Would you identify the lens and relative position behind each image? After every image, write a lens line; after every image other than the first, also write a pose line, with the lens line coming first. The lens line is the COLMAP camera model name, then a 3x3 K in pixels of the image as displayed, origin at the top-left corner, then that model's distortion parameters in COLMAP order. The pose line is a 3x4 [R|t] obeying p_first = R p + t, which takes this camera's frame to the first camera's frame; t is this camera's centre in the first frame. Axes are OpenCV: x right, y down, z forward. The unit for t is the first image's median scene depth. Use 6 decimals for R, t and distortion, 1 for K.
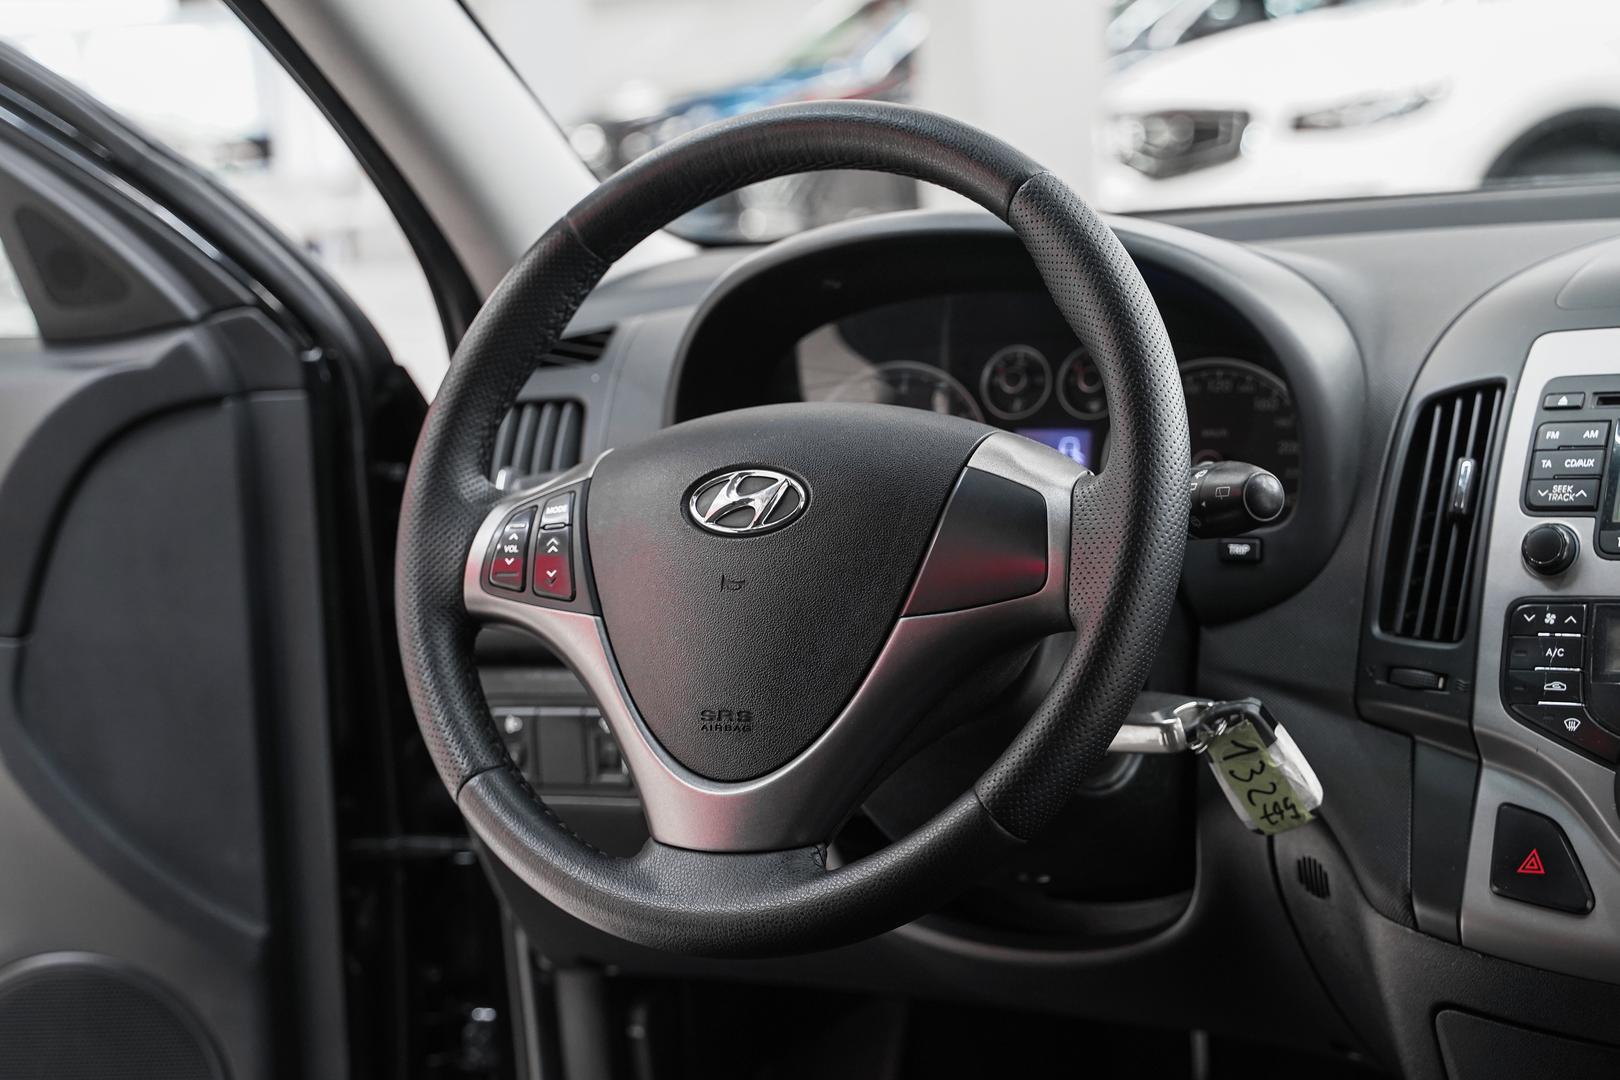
lens RADIAL K [[2515.8, 0, 758.2], [0, 2515.8, 510.8], [0, 0, 1]] dist [0.013526, 0.000000]
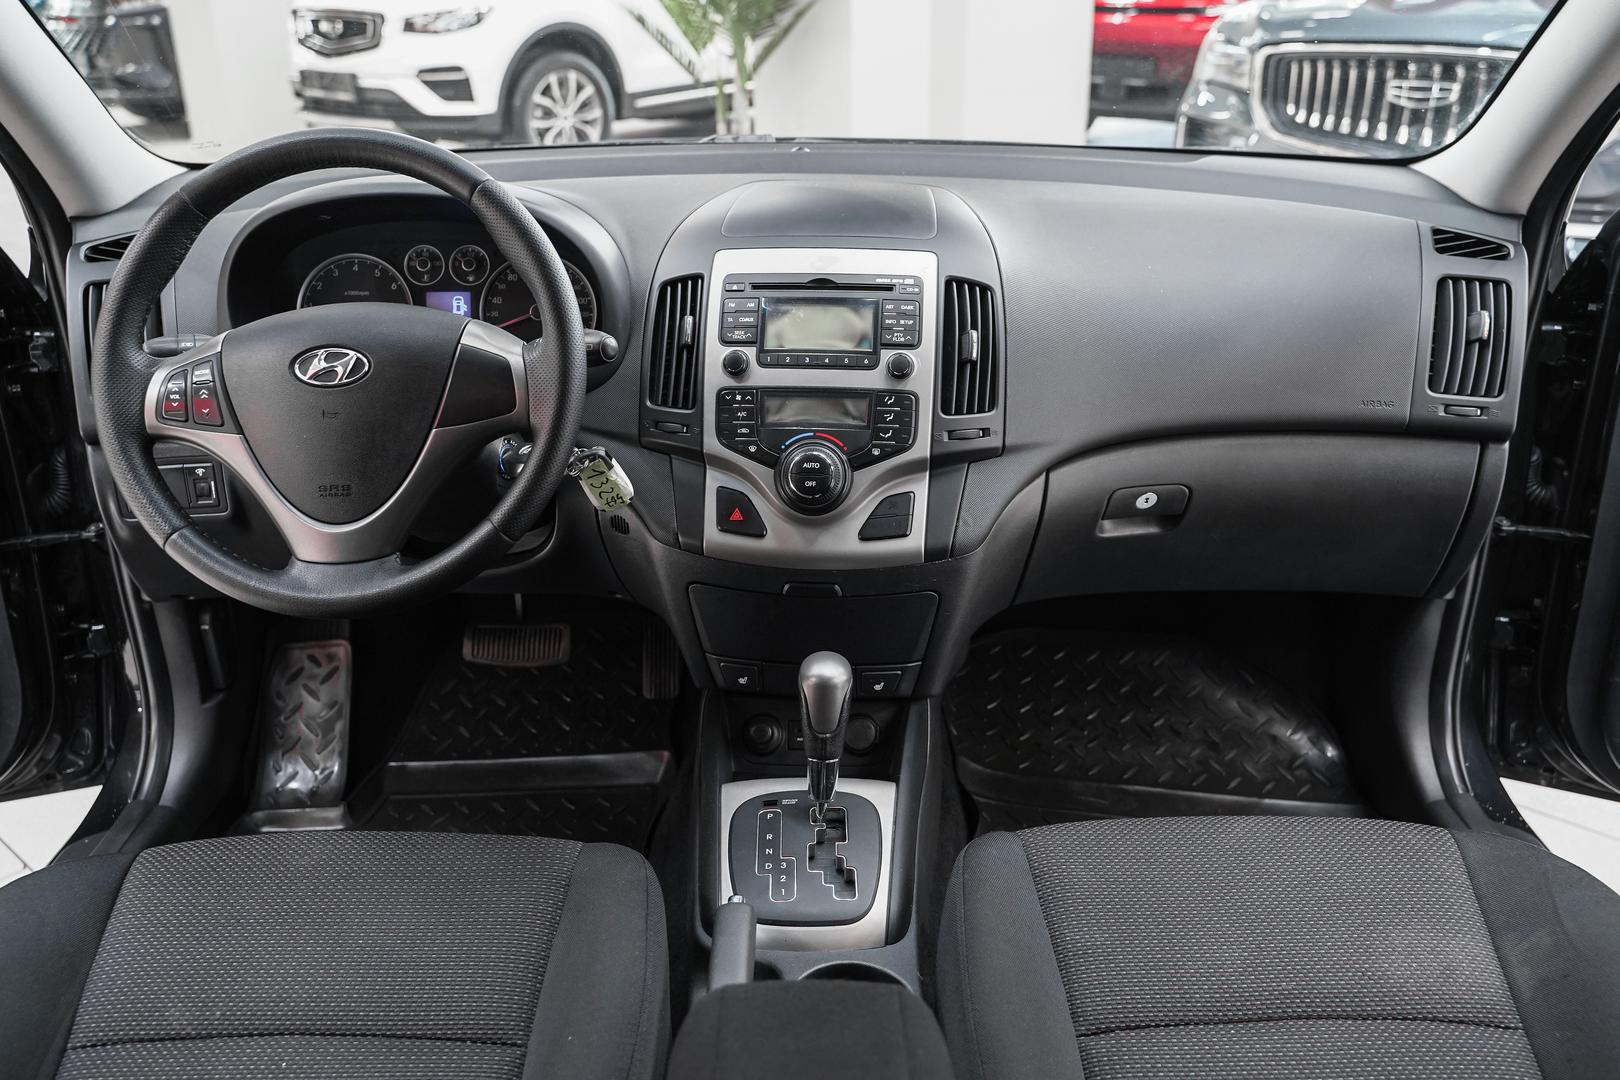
lens RADIAL K [[1324.7, 0, 798.2], [0, 1324.7, 529.3], [0, 0, 1]] dist [-0.015552, 0.008511]
pose [[0.878715, -0.120924, 0.461777, -0.152799], [0.017523, 0.974901, 0.221950, -0.089086], [-0.477026, -0.186939, 0.858778, 0.020097]]
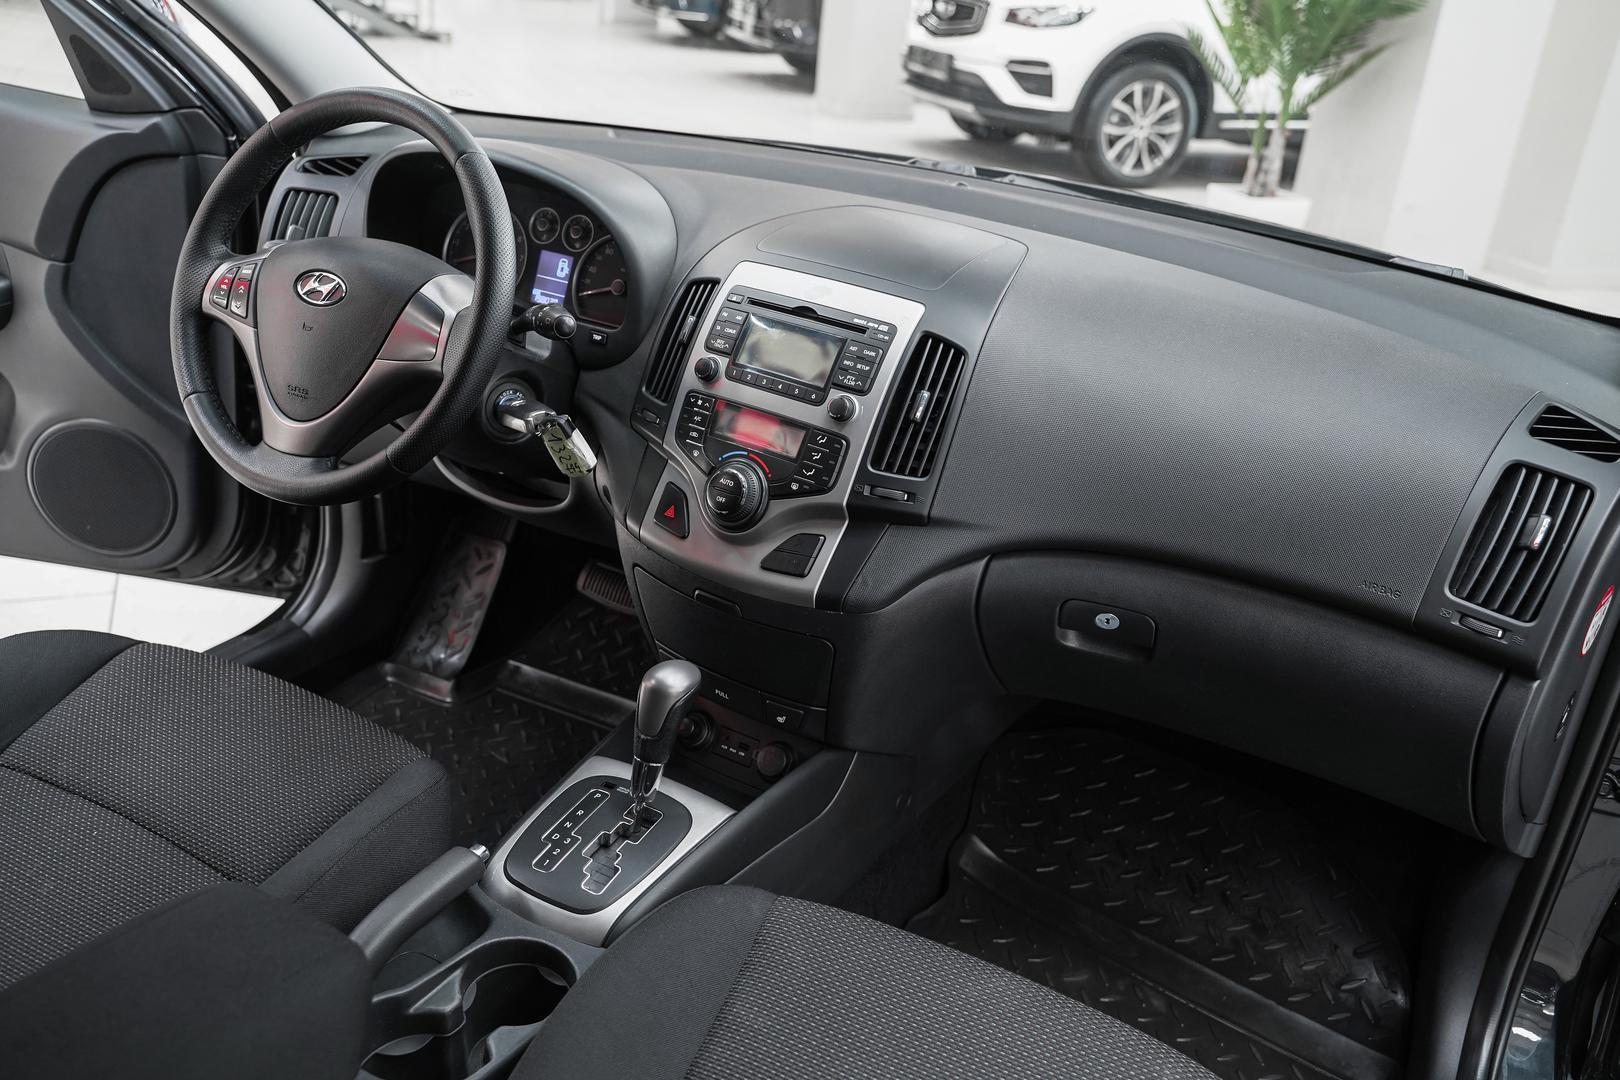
lens RADIAL K [[1324.7, 0, 797.8], [0, 1324.7, 521.1], [0, 0, 1]] dist [-0.015552, 0.008511]
pose [[0.986037, 0.145990, 0.080112, 0.309142], [-0.161546, 0.955361, 0.247363, -0.146405], [-0.040423, -0.256851, 0.965605, -0.109135]]
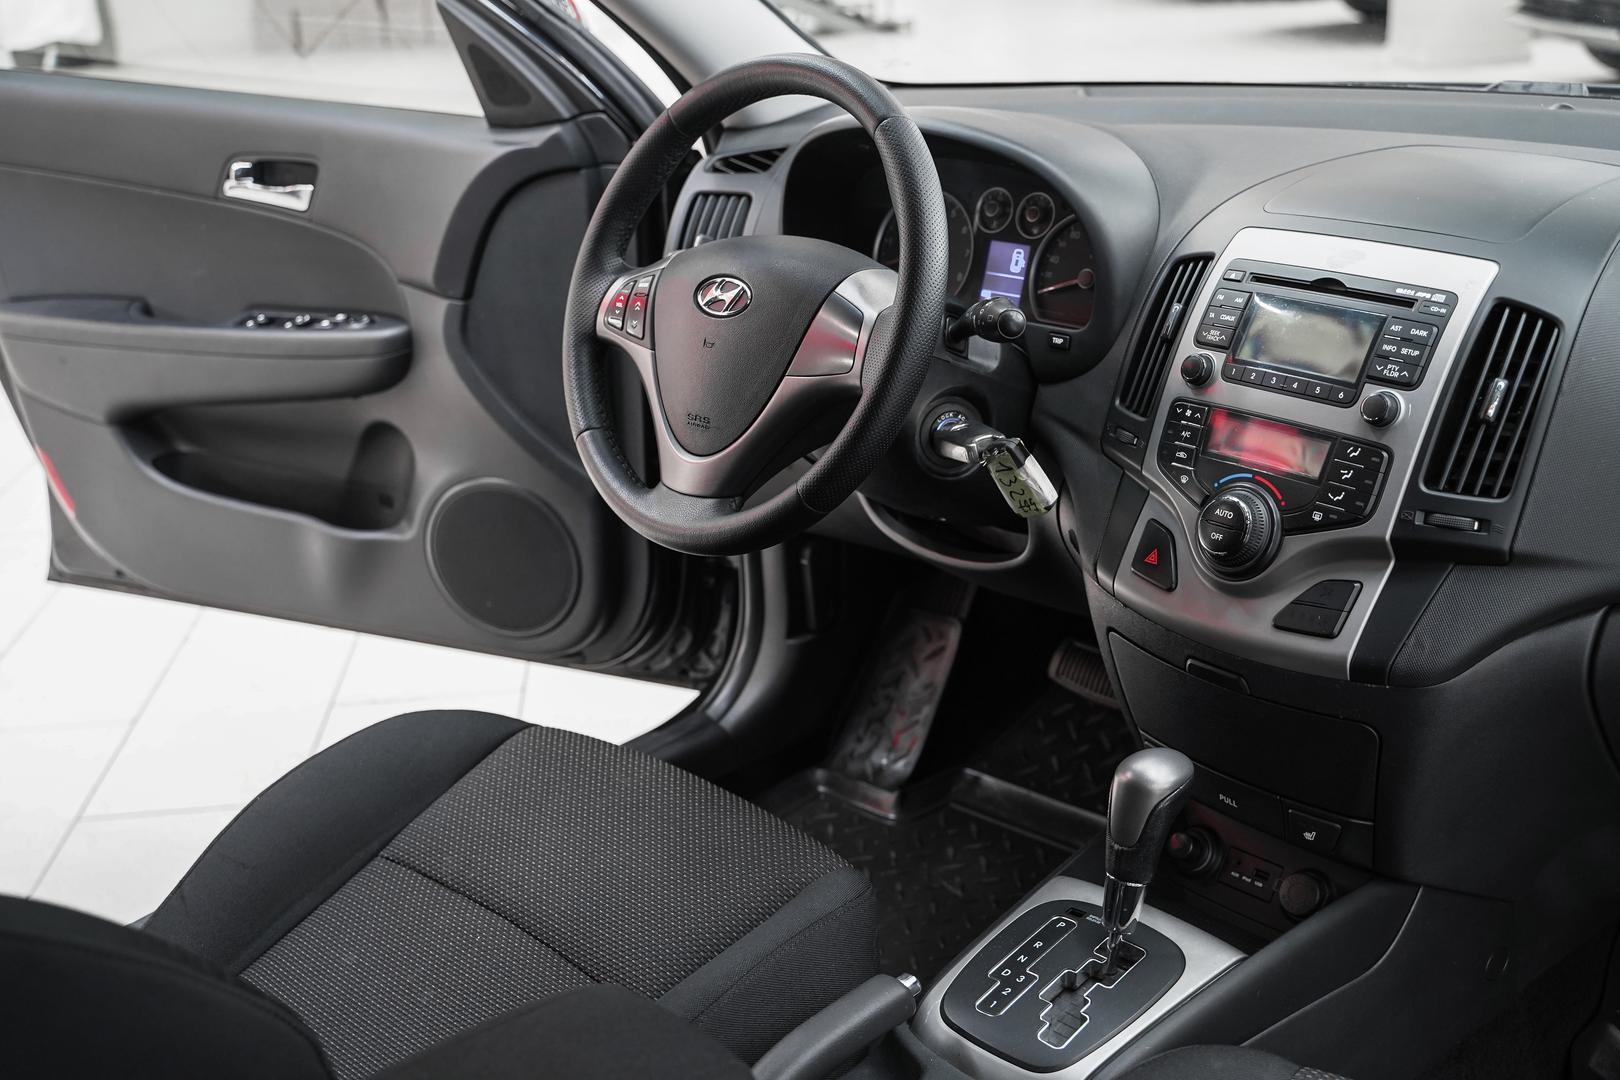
lens RADIAL K [[1714.4, 0, 806.3], [0, 1714.4, 539.1], [0, 0, 1]] dist [-0.004380, 0.000000]
pose [[0.960801, 0.127060, -0.246410, 0.347104], [-0.068082, 0.969714, 0.234563, -0.117123], [0.268751, -0.208592, 0.940352, -0.123856]]
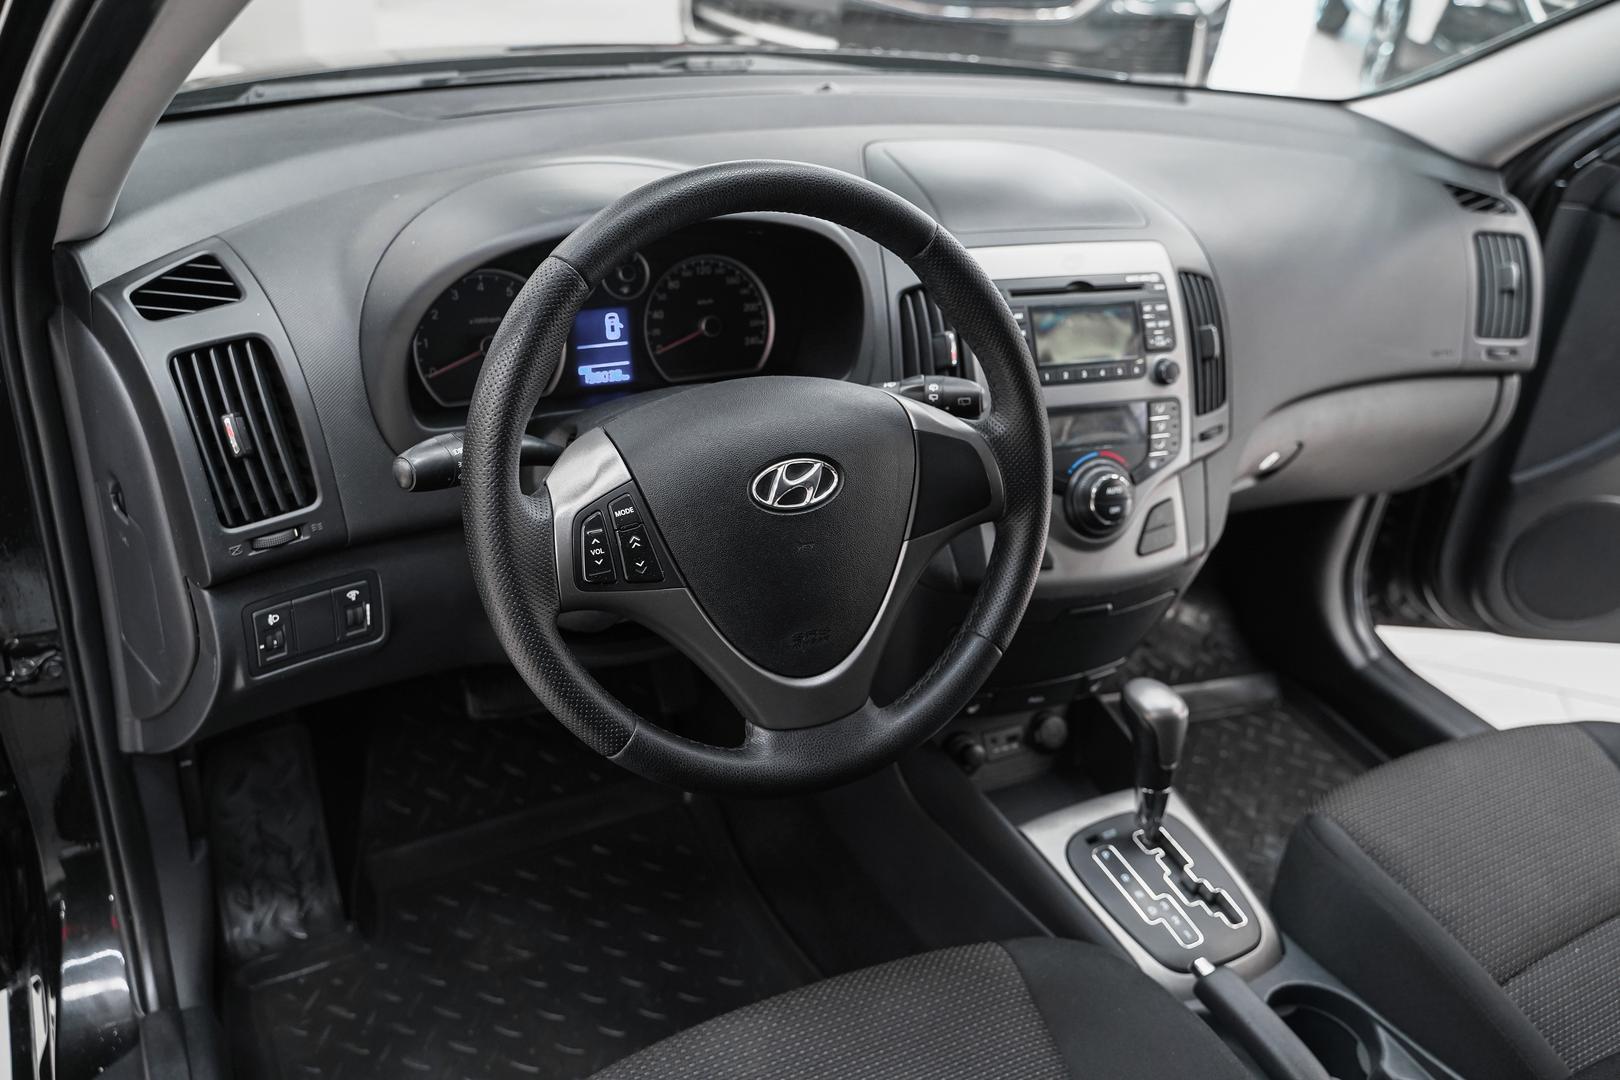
lens RADIAL K [[1324.7, 0, 778.5], [0, 1324.7, 545.3], [0, 0, 1]] dist [-0.015552, 0.008511]
pose [[0.554475, -0.312447, 0.771320, -0.553783], [-0.000486, 0.926722, 0.375746, -0.233821], [-0.832200, -0.208717, 0.513693, 0.601509]]
